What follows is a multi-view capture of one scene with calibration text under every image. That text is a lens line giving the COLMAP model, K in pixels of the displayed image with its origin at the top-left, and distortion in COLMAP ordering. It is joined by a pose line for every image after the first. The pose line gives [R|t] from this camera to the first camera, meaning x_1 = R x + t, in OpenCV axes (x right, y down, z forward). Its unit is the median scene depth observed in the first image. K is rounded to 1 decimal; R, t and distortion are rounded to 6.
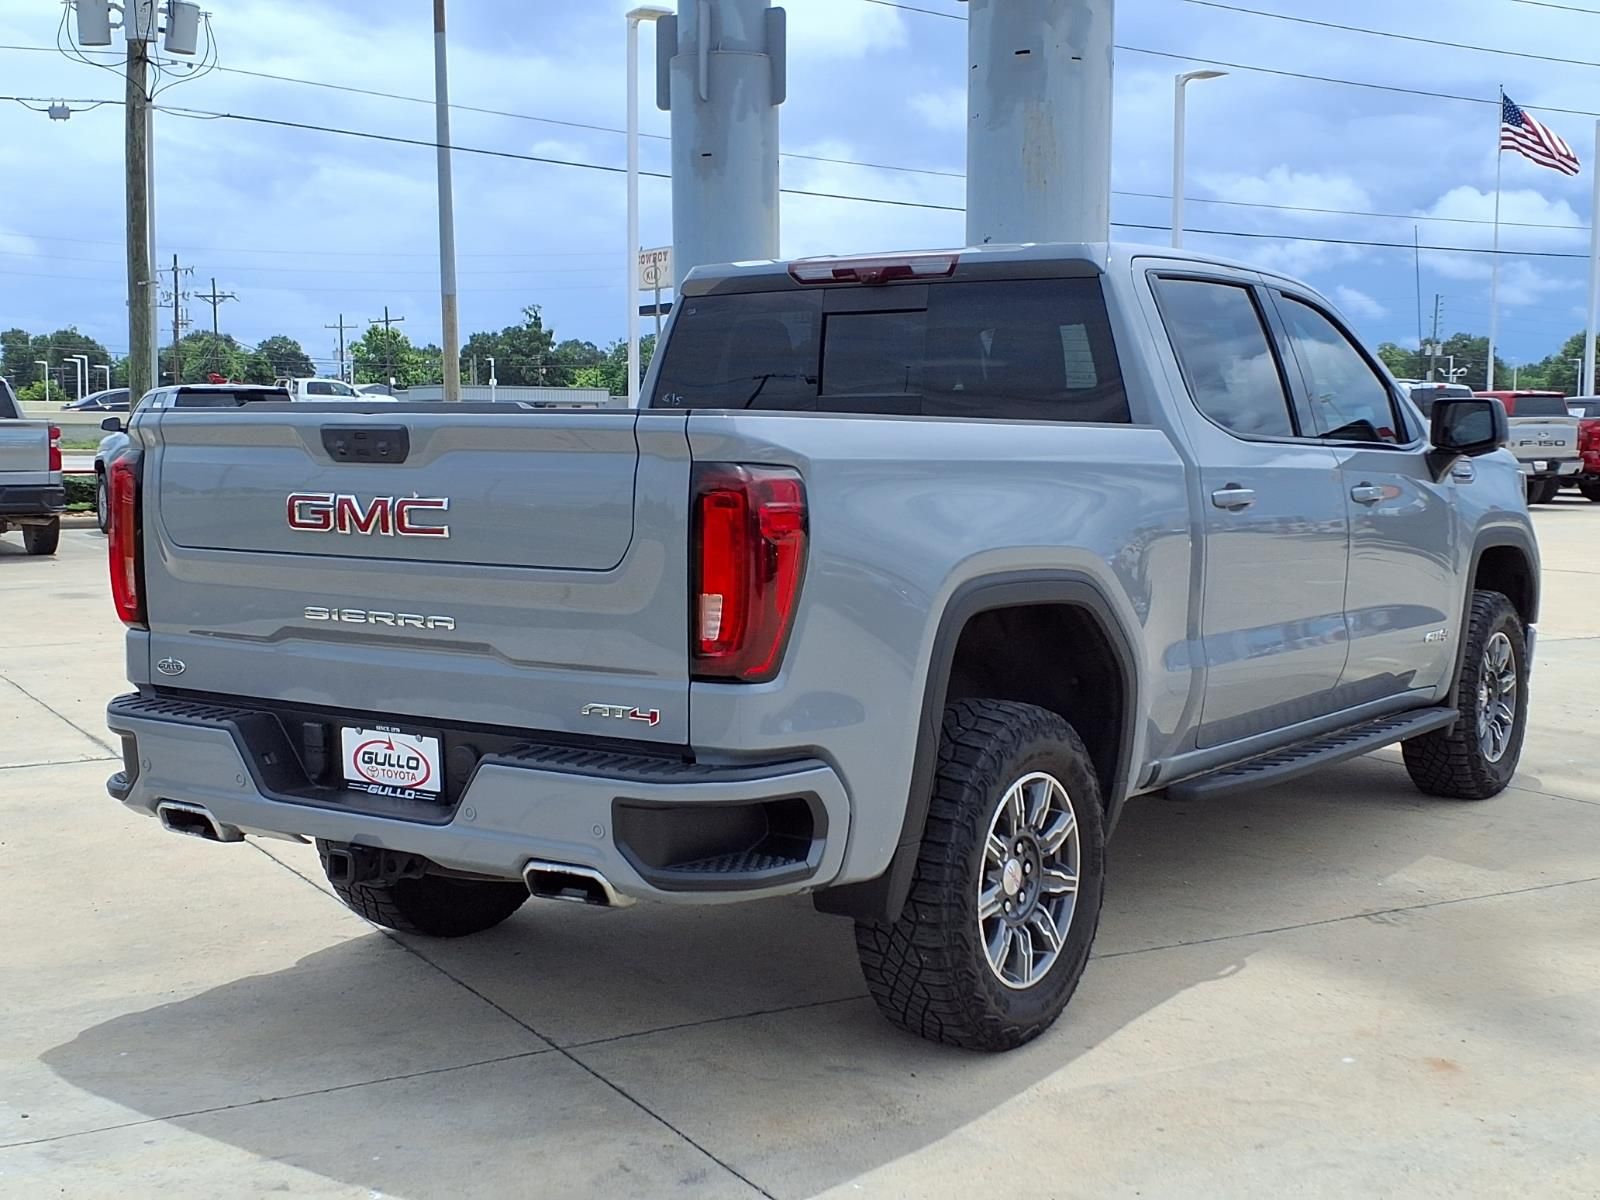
lens RADIAL K [[2052.1, 0, 800.0], [0, 2052.1, 600.0], [0, 0, 1]] dist [0.307029, -0.984169]
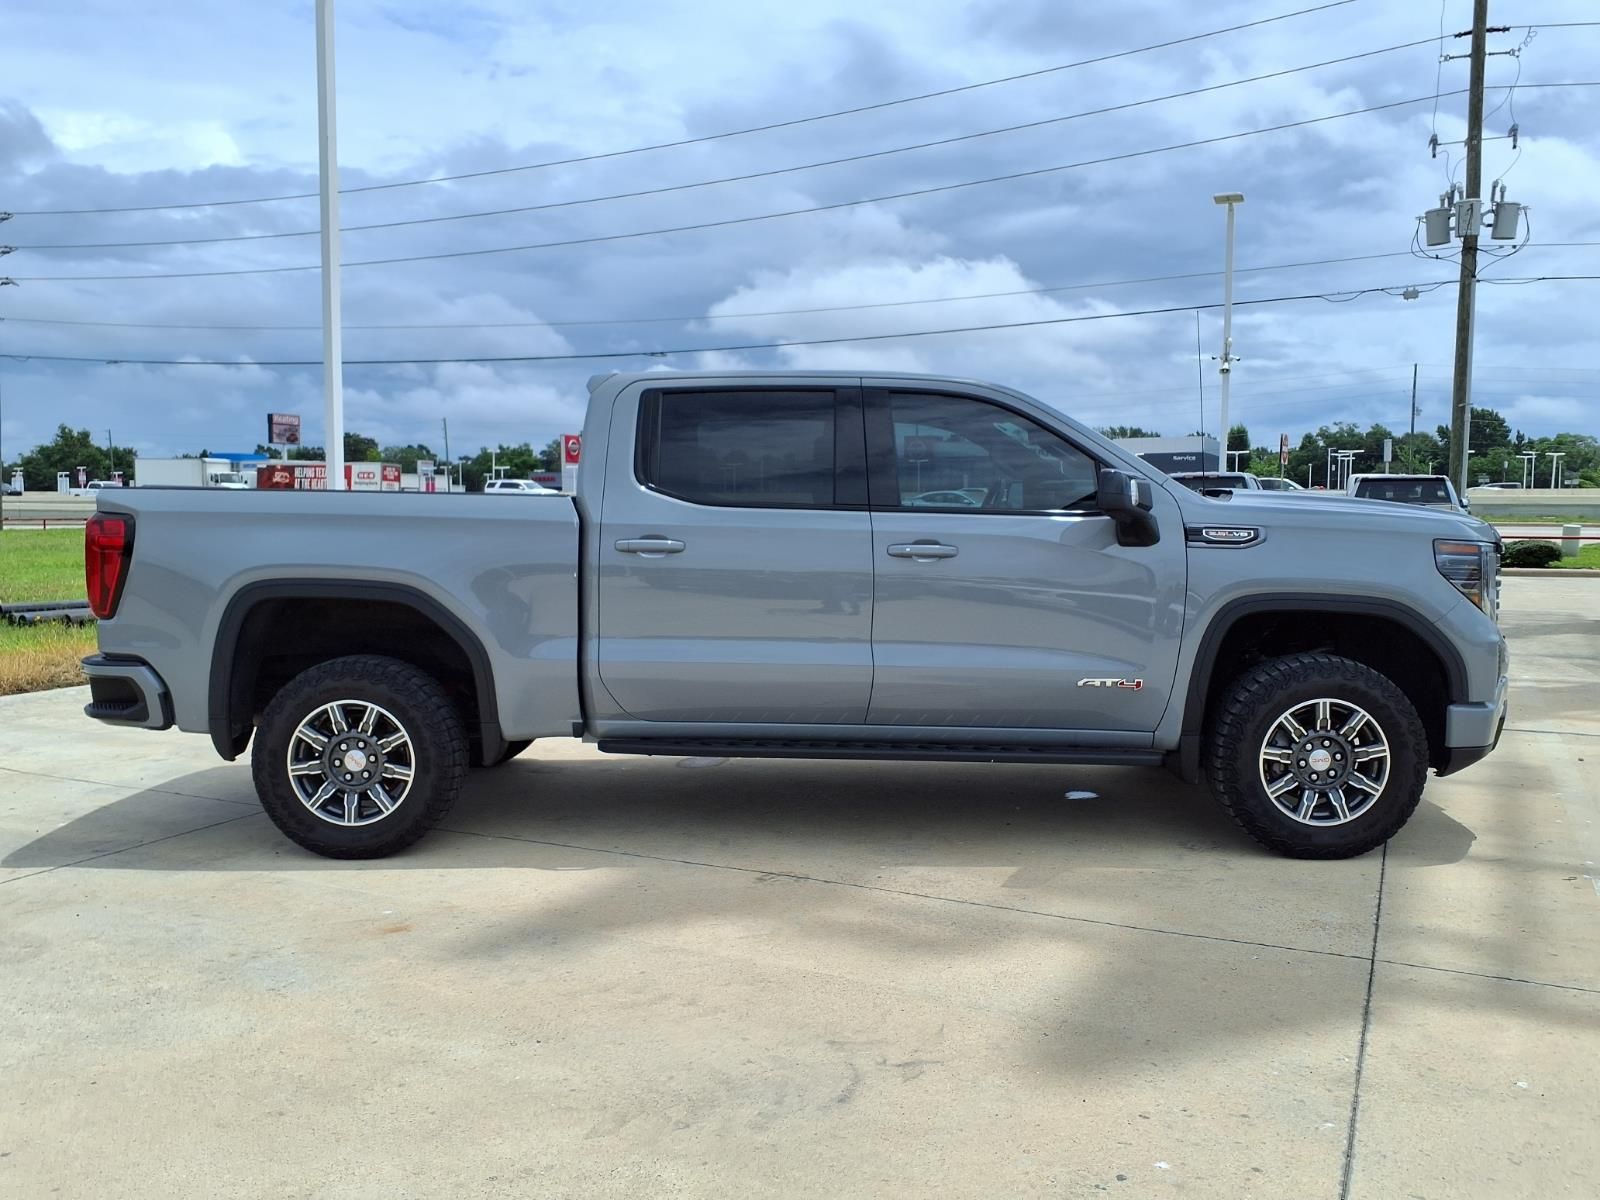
lens RADIAL K [[1326.5, 0, 796.2], [0, 1326.5, 620.0], [0, 0, 1]] dist [-0.009120, -0.003810]
pose [[0.524511, 0.064676, -0.848944, 1.182842], [-0.063689, 0.997297, 0.036629, -0.041338], [0.849018, 0.034856, 0.527212, 0.727477]]
